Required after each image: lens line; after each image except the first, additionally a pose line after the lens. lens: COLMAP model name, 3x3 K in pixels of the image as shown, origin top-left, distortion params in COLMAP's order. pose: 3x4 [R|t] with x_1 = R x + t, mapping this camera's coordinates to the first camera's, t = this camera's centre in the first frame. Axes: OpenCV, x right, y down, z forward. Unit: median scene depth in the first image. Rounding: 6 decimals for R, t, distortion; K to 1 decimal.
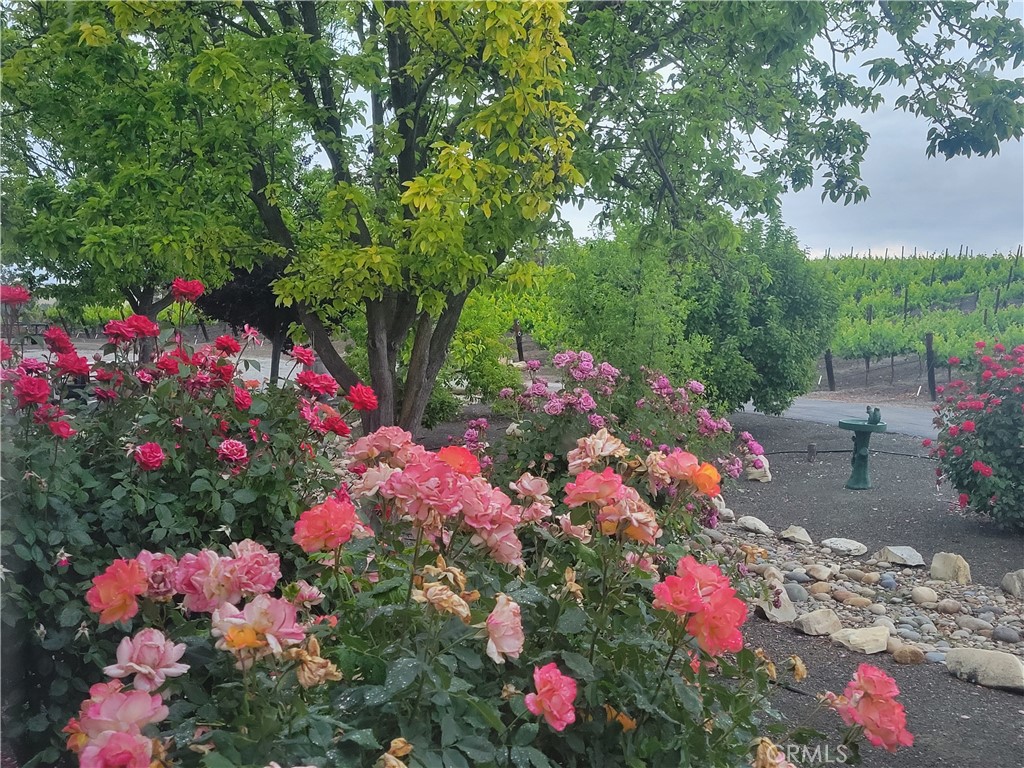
lens RADIAL K [[1447.8, 0, 513.3], [0, 1447.8, 389.6], [0, 0, 1]] dist [0.090353, 0.000000]
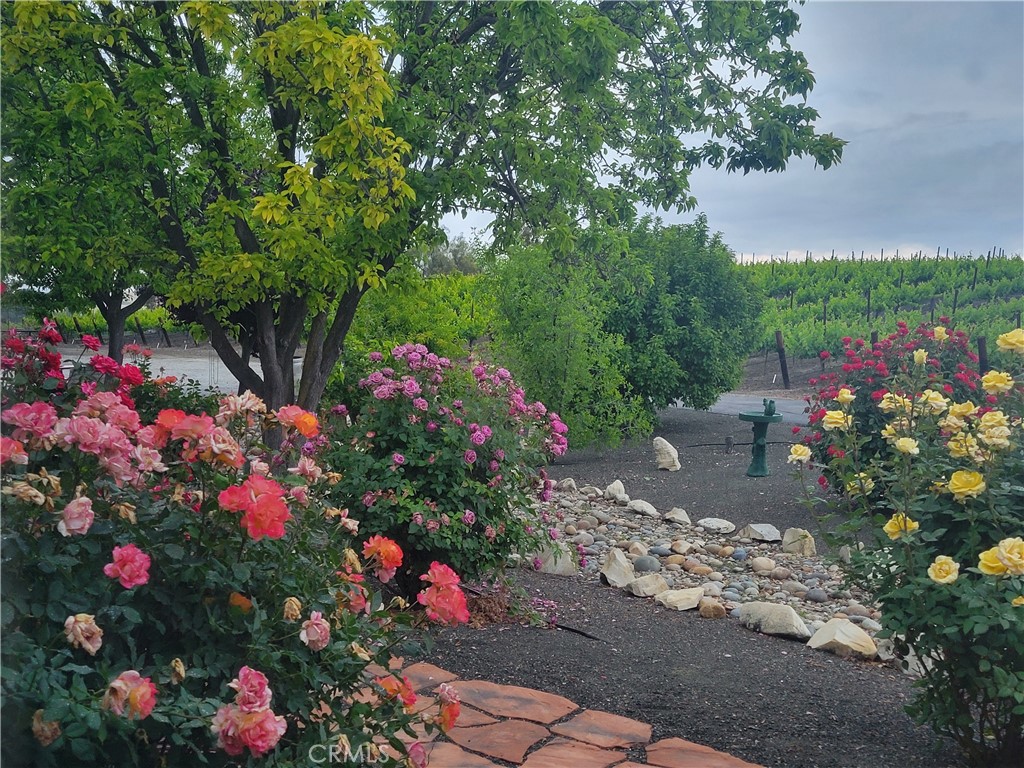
lens RADIAL K [[1447.8, 0, 510.9], [0, 1447.8, 376.8], [0, 0, 1]] dist [0.090353, 0.000000]
pose [[0.999946, -0.006632, -0.007976, 0.092354], [0.006536, 0.999907, -0.011954, 0.009489], [0.008055, 0.011901, 0.999897, -0.098484]]
